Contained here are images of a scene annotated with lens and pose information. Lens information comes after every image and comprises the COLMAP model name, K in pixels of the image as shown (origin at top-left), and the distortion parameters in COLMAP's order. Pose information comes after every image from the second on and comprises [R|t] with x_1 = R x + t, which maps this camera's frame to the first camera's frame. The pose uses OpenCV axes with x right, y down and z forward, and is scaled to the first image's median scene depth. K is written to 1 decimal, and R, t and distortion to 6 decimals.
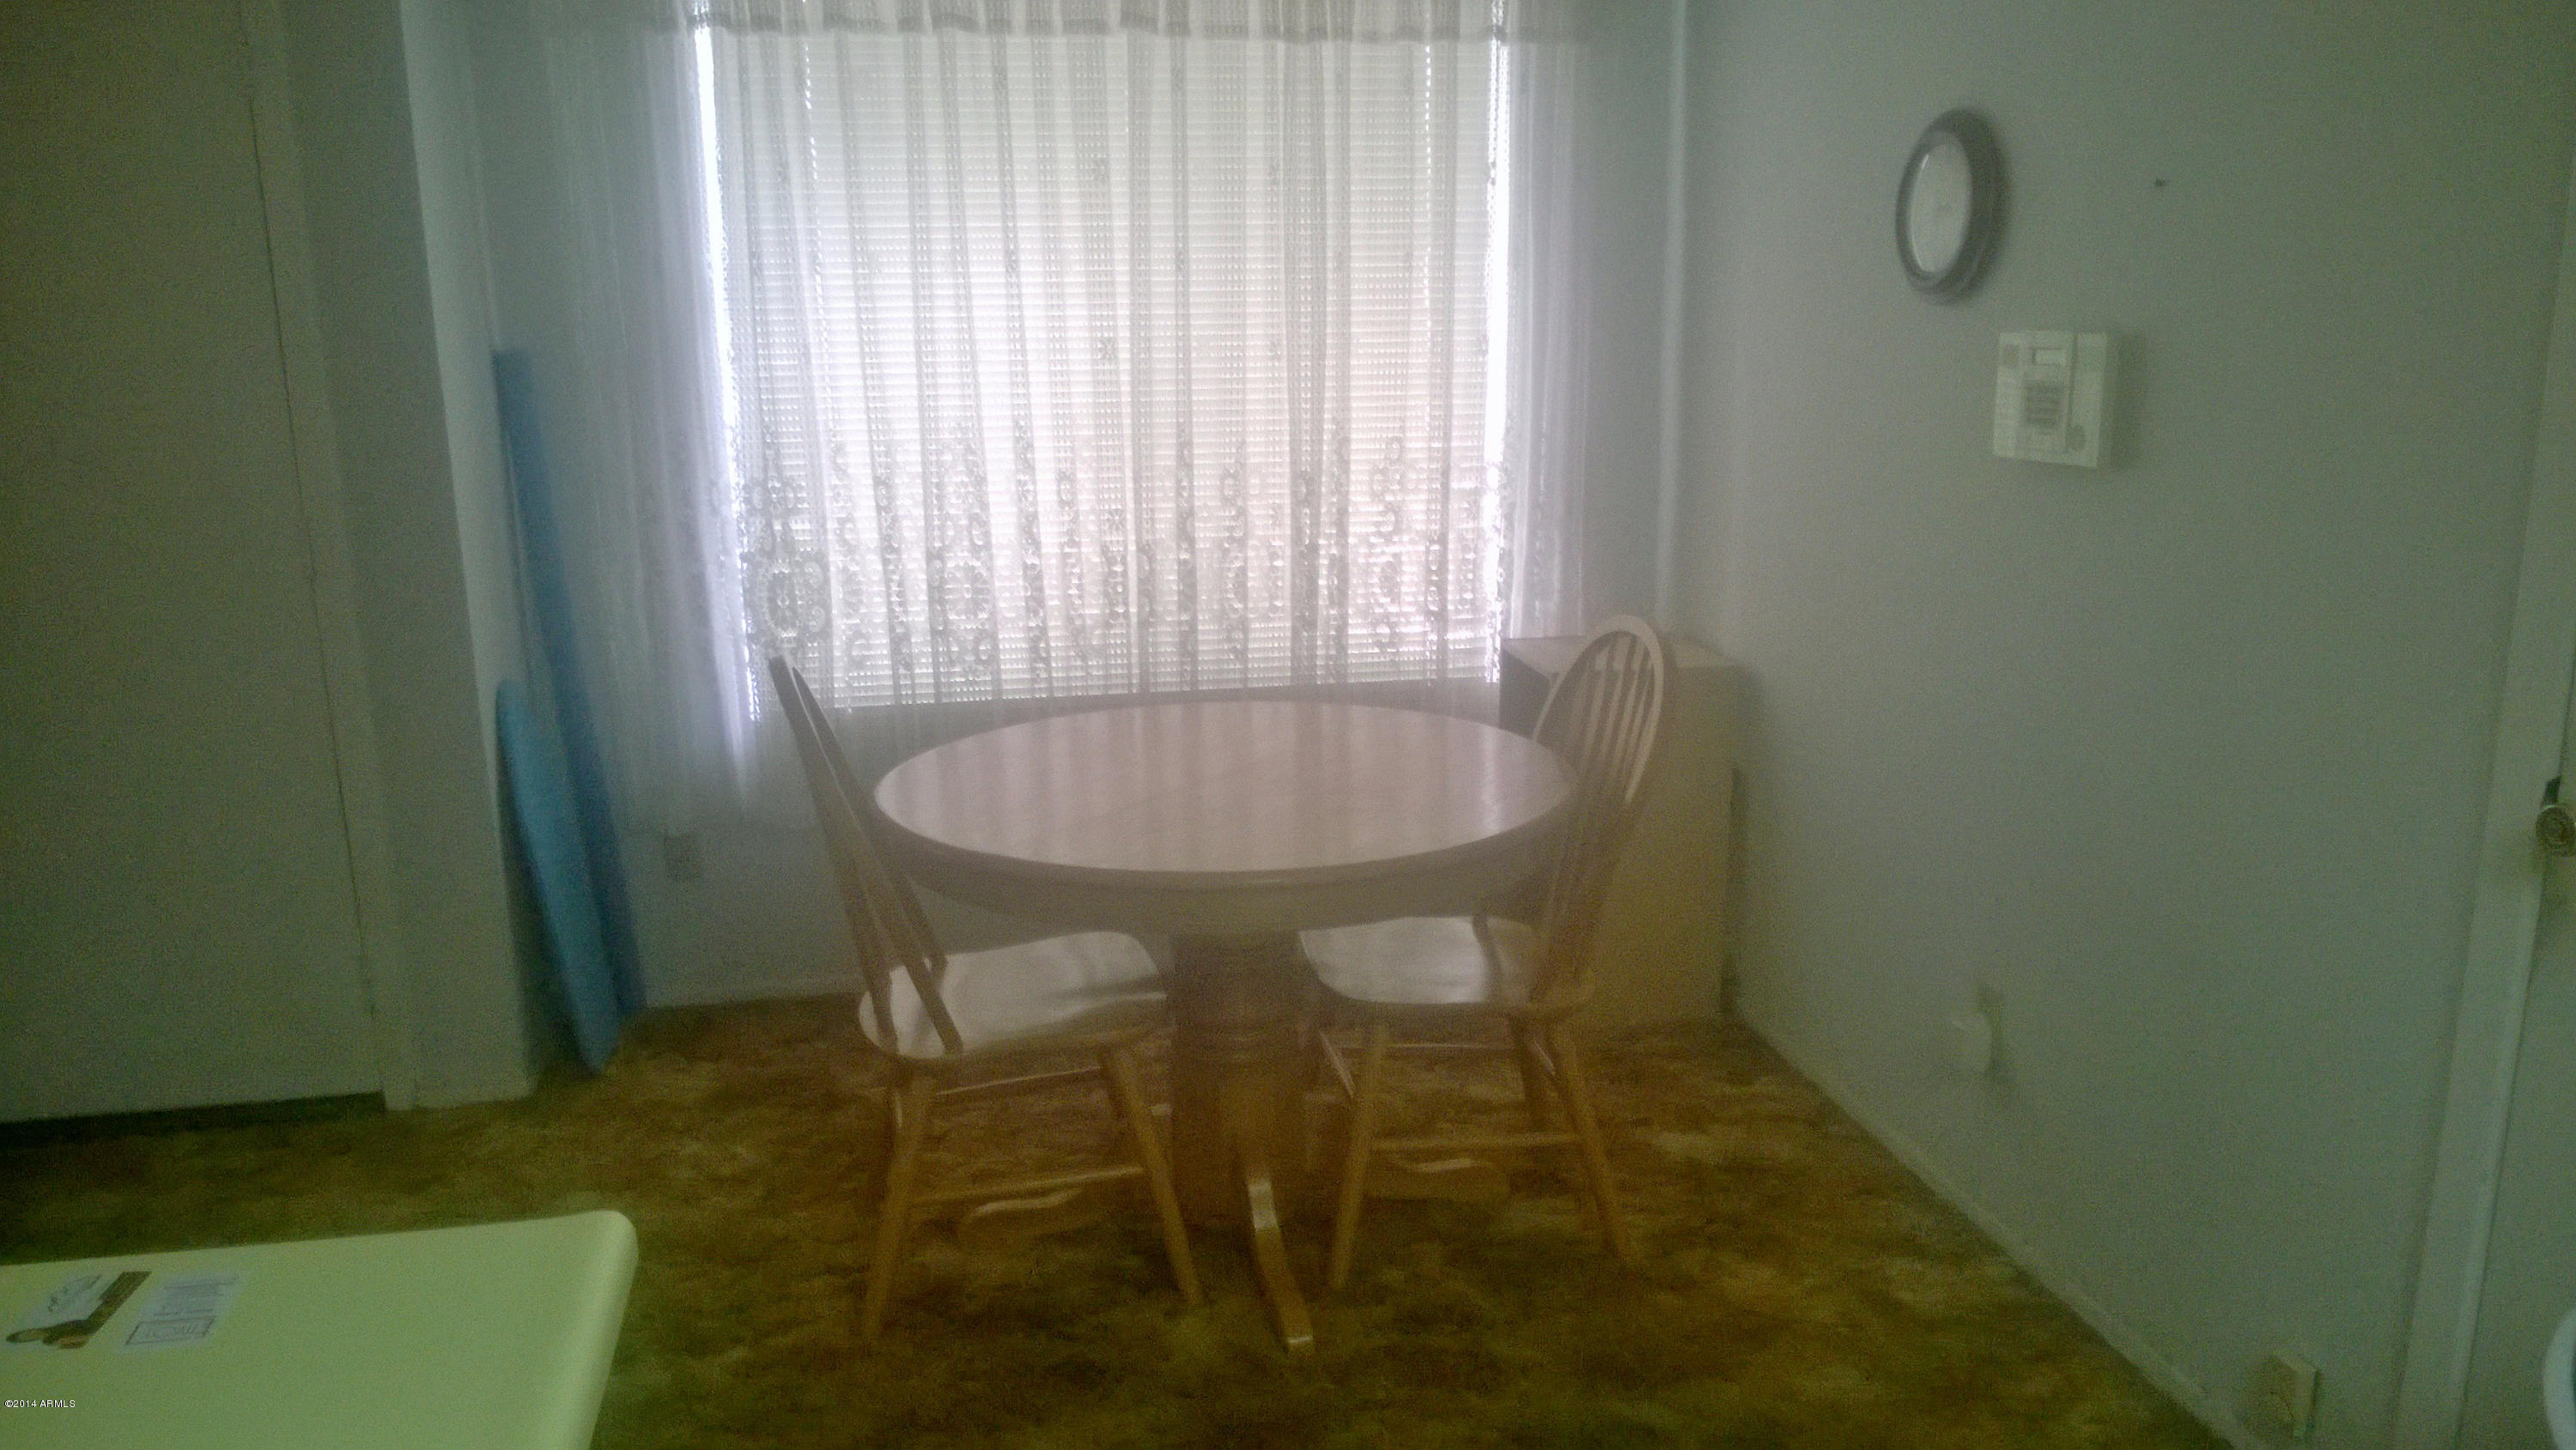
lens RADIAL K [[1930.2, 0, 1288.0], [0, 1930.2, 725.0], [0, 0, 1]] dist [0.057410, -0.000637]
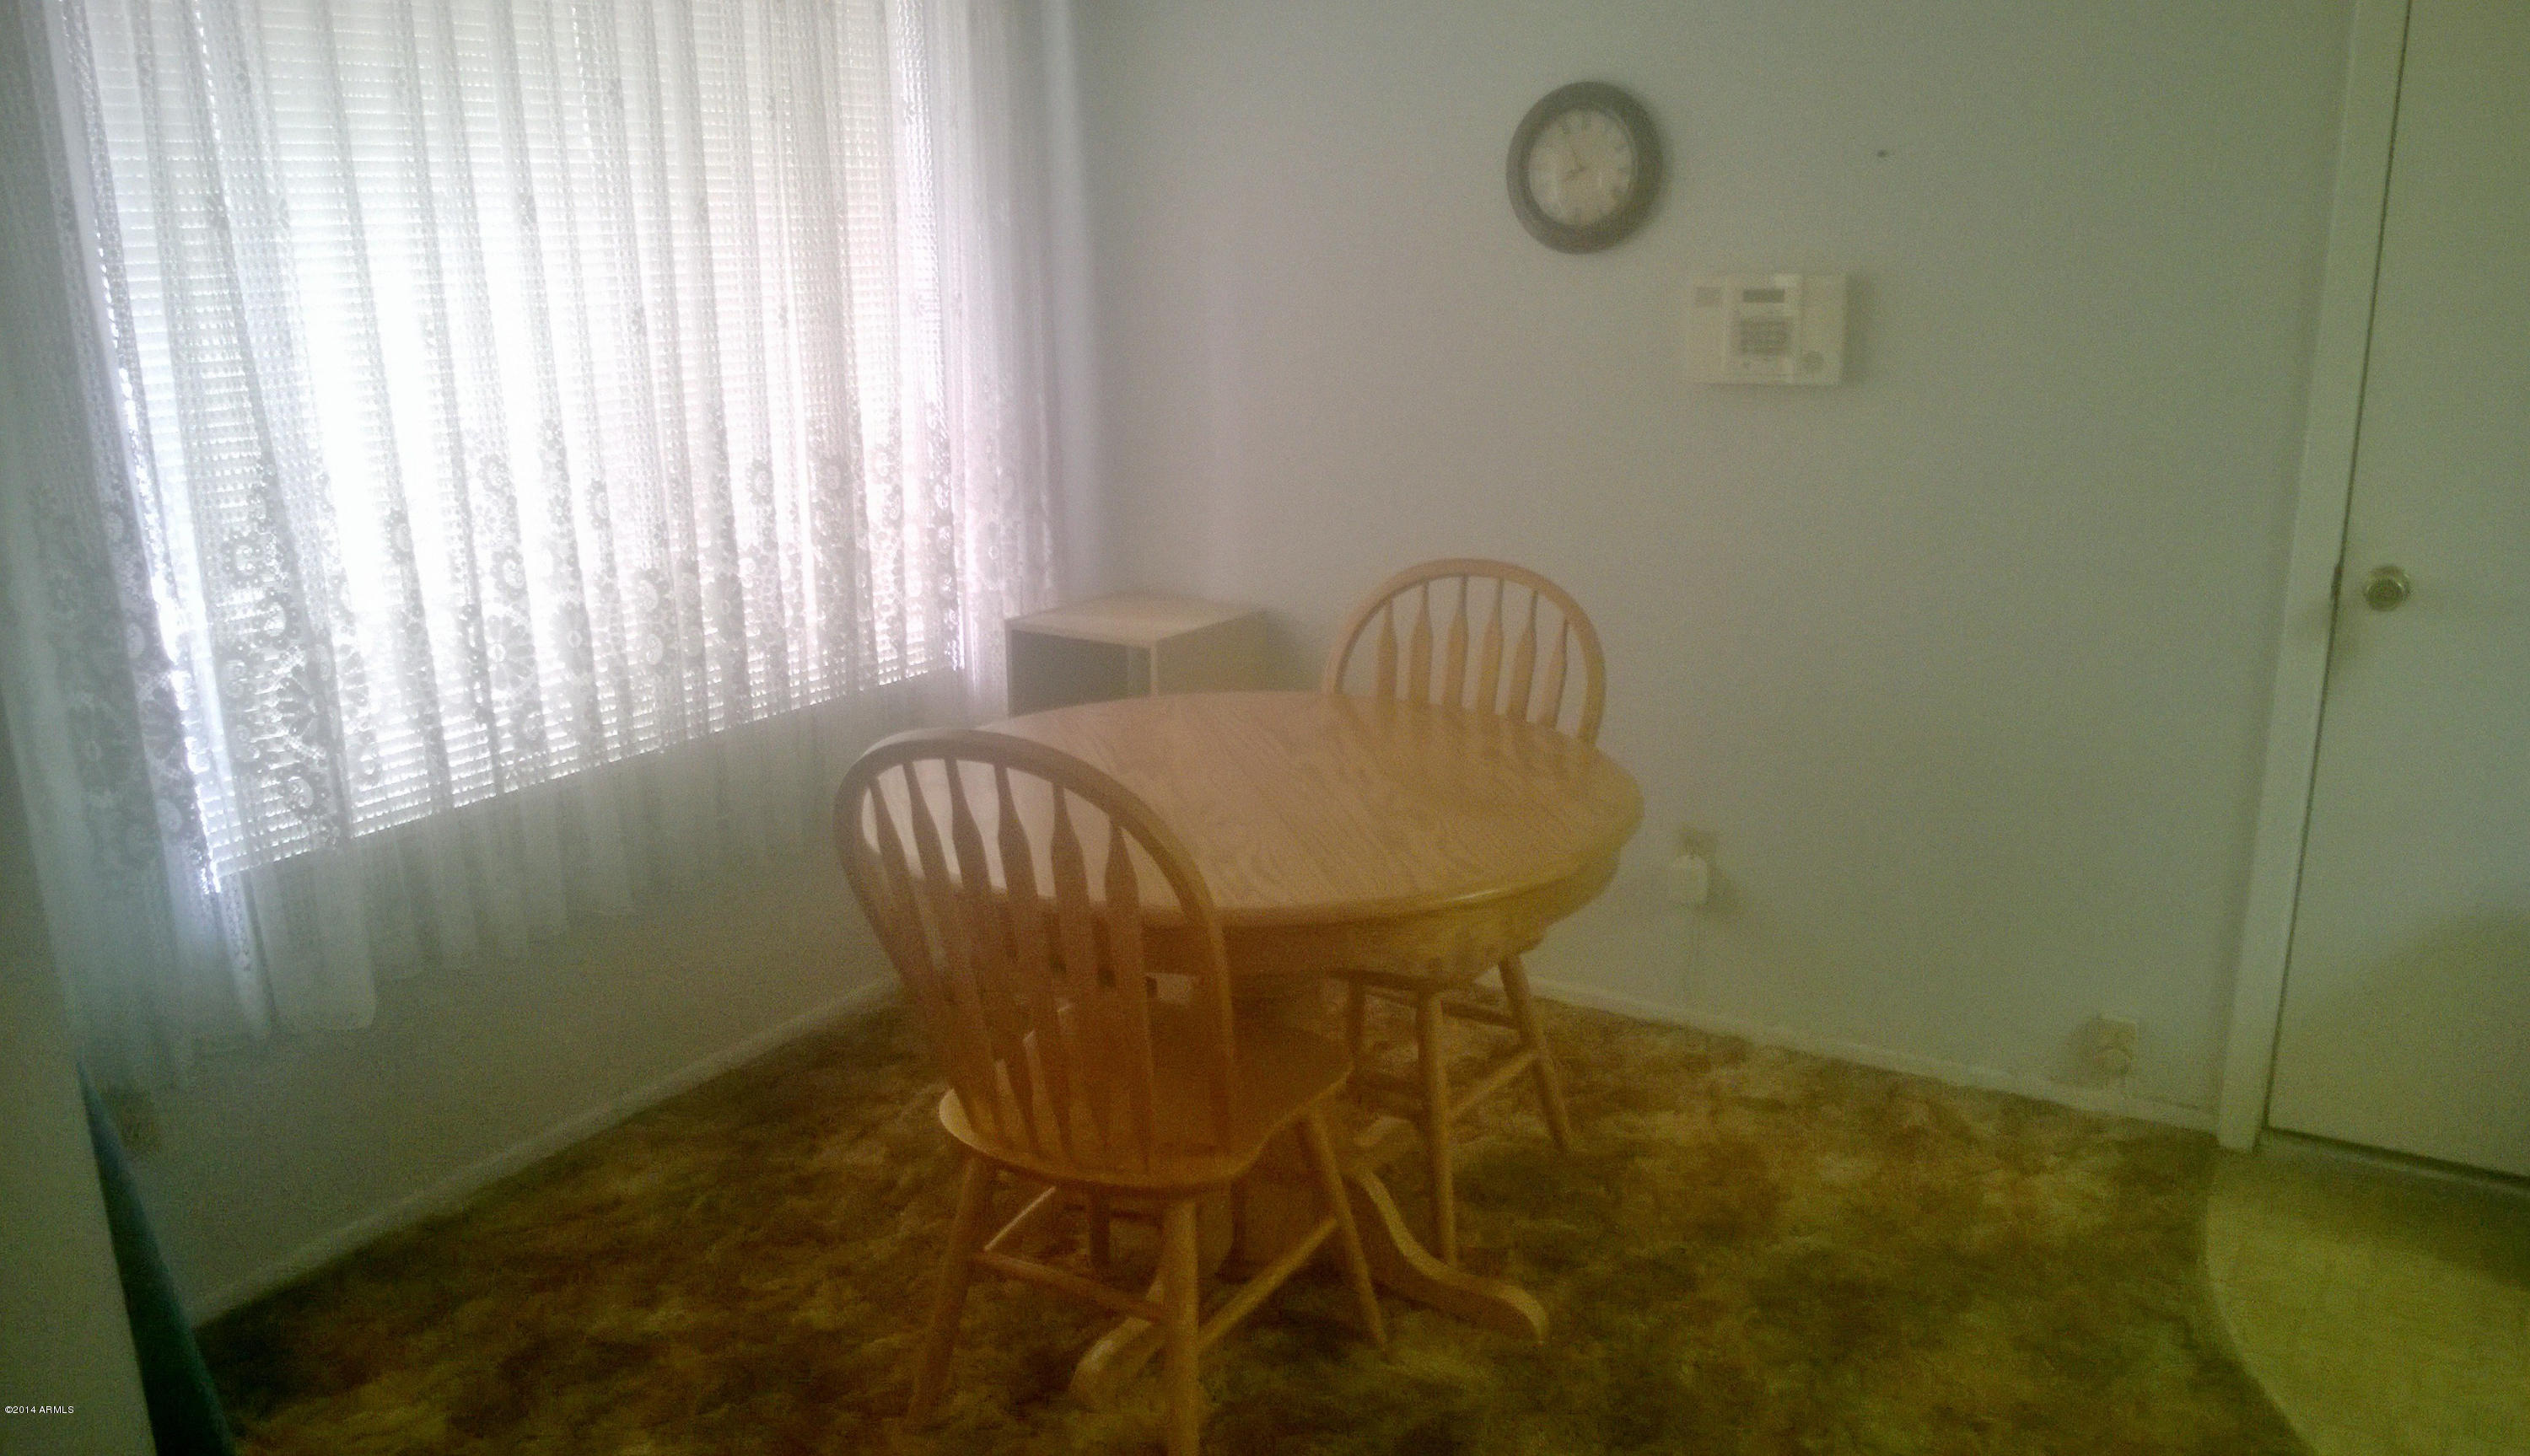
lens RADIAL K [[1926.7, 0, 1266.1], [0, 1926.7, 773.6], [0, 0, 1]] dist [0.005162, 0.000394]
pose [[0.686066, -0.195920, 0.700663, -0.499119], [0.166033, 0.979808, 0.111401, -0.059037], [-0.708341, 0.039905, 0.704741, 0.277173]]
